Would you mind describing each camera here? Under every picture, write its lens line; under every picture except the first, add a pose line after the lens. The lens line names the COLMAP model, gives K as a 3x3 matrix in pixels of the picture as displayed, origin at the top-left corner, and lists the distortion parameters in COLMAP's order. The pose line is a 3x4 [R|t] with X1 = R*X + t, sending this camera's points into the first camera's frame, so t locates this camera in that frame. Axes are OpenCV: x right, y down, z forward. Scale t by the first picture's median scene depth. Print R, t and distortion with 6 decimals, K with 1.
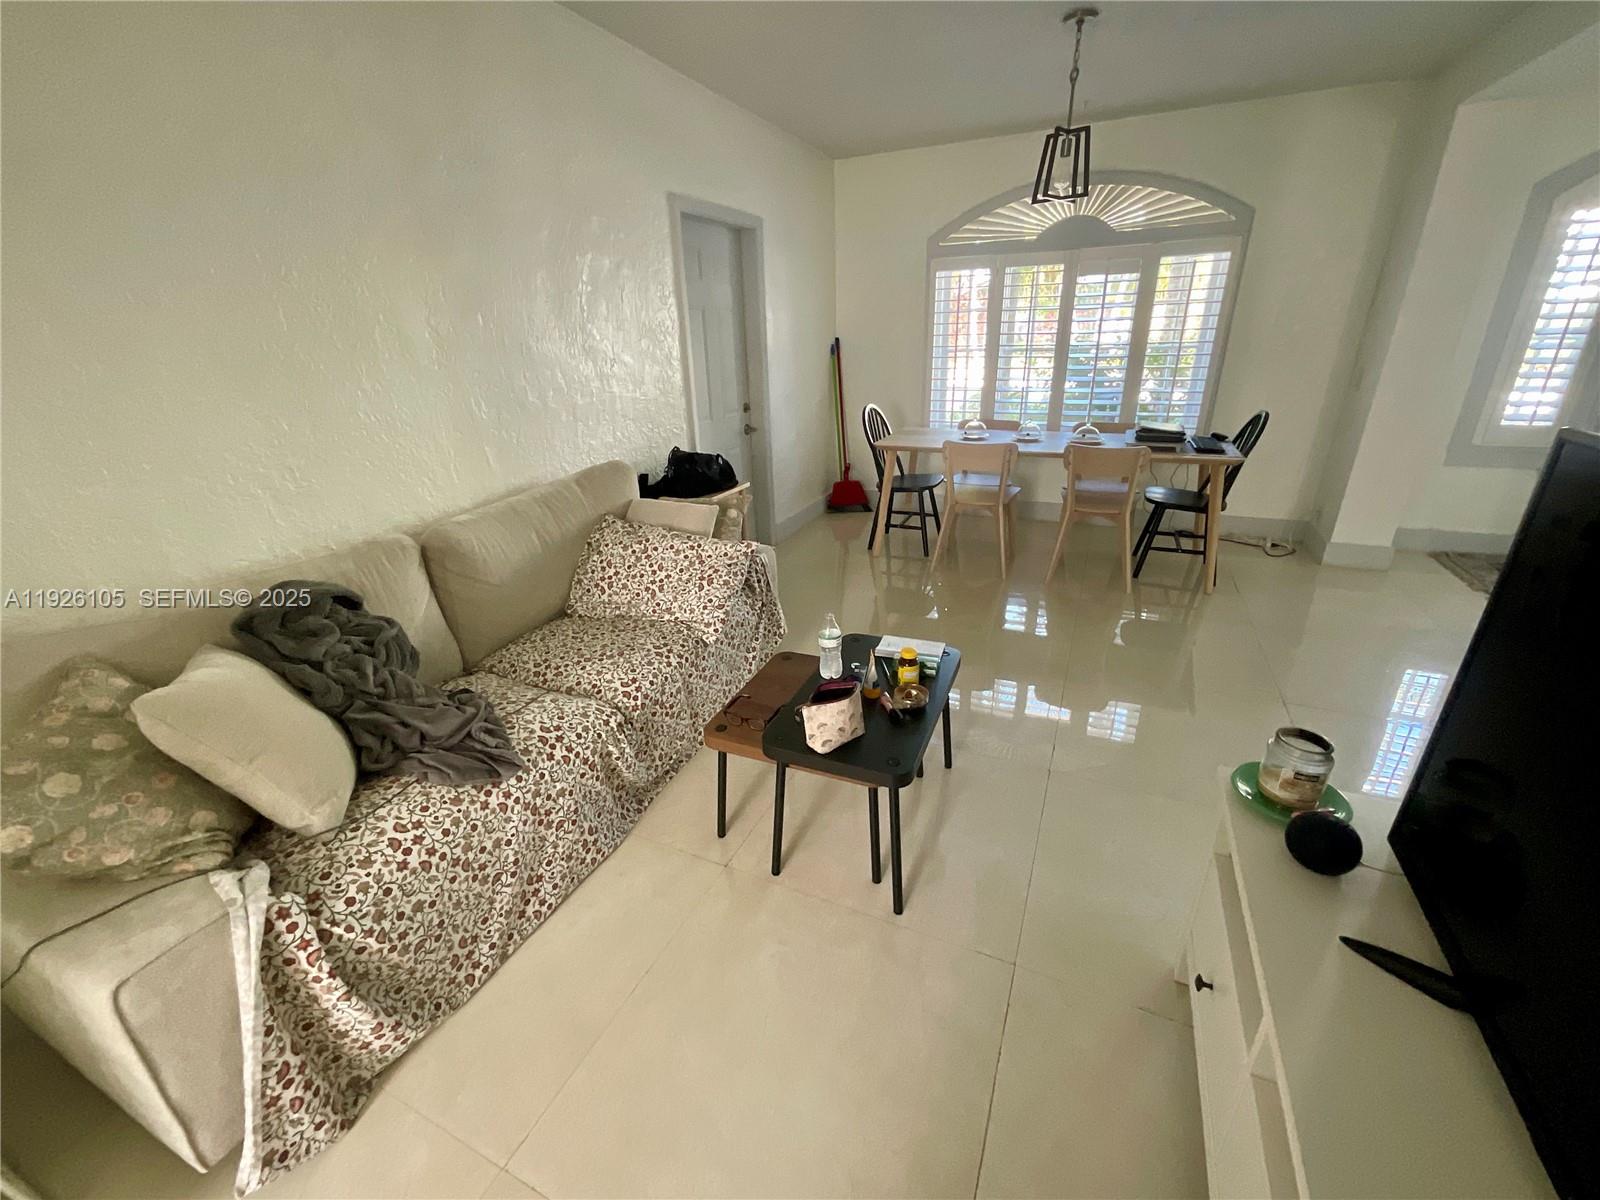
lens RADIAL K [[646.5, 0, 802.1], [0, 646.5, 602.1], [0, 0, 1]] dist [0.000459, -0.000605]
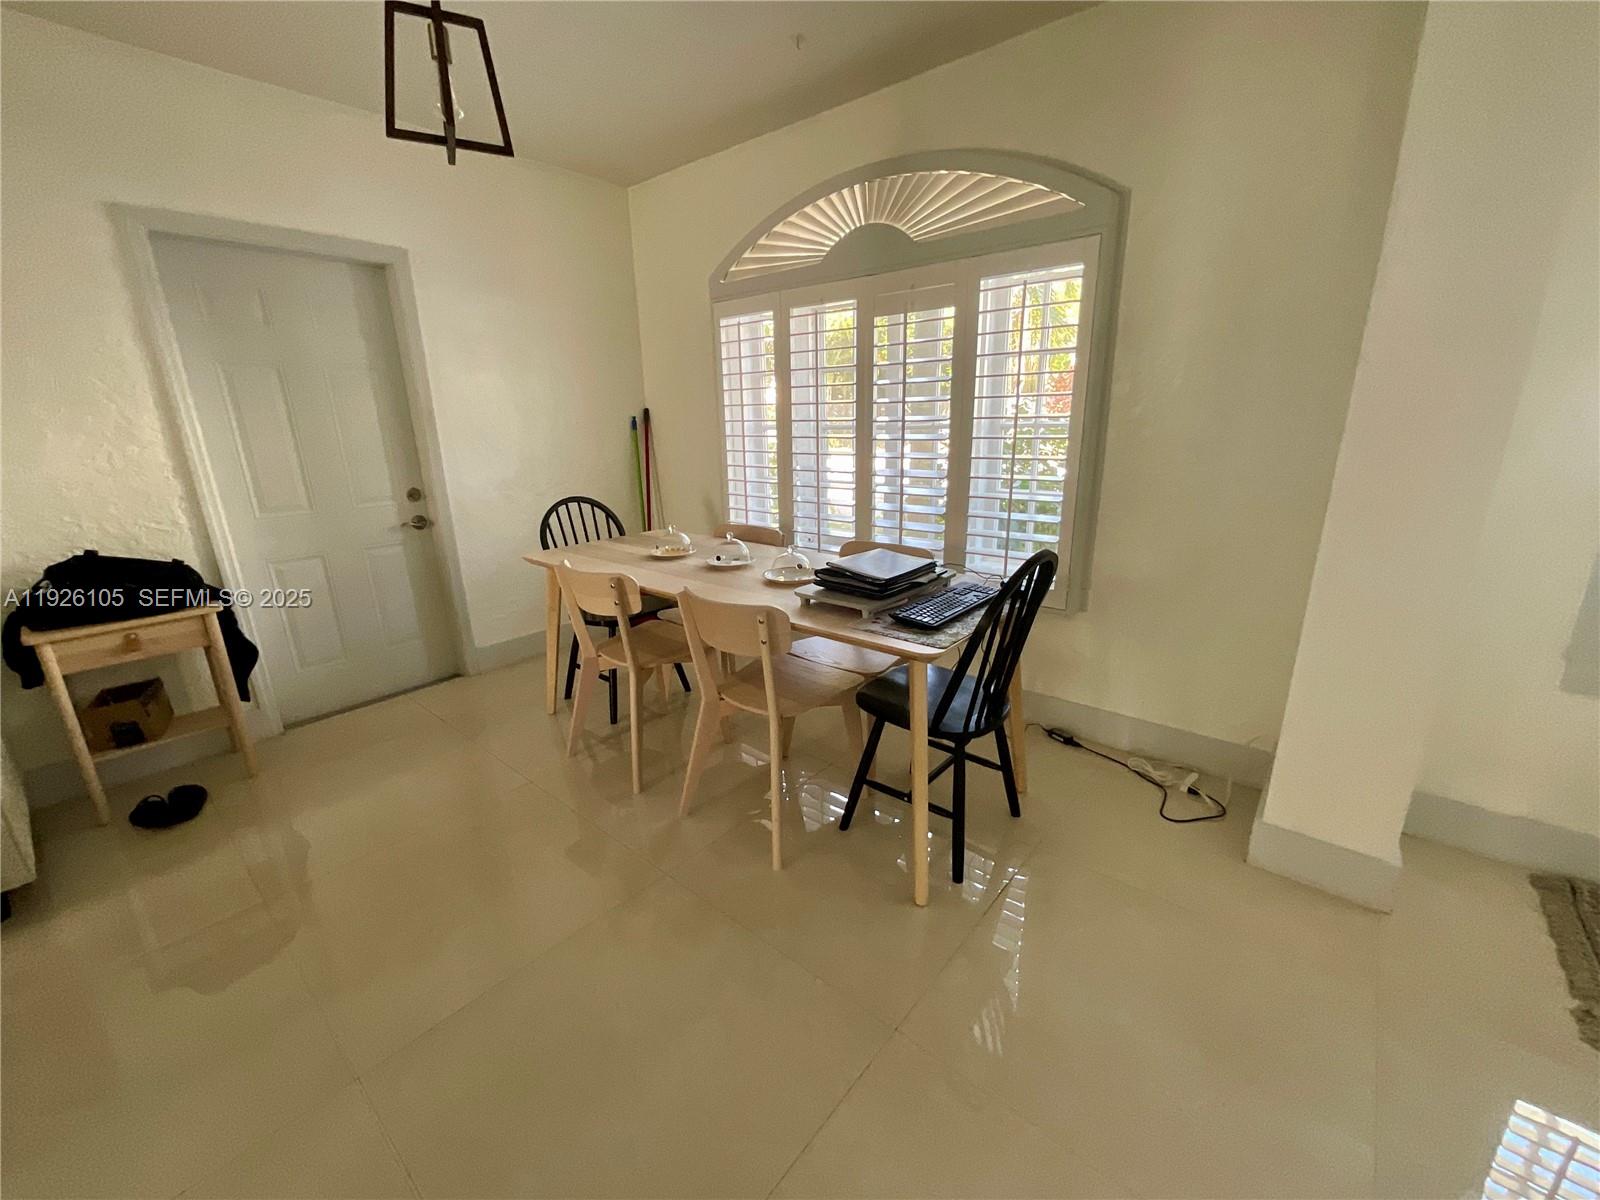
lens RADIAL K [[646.5, 0, 804.8], [0, 646.5, 600.7], [0, 0, 1]] dist [0.000459, -0.000605]
pose [[0.964572, 0.082791, -0.250491, 0.570631], [-0.109143, 0.989649, -0.093185, -0.164124], [0.240183, 0.117223, 0.963624, 0.415785]]
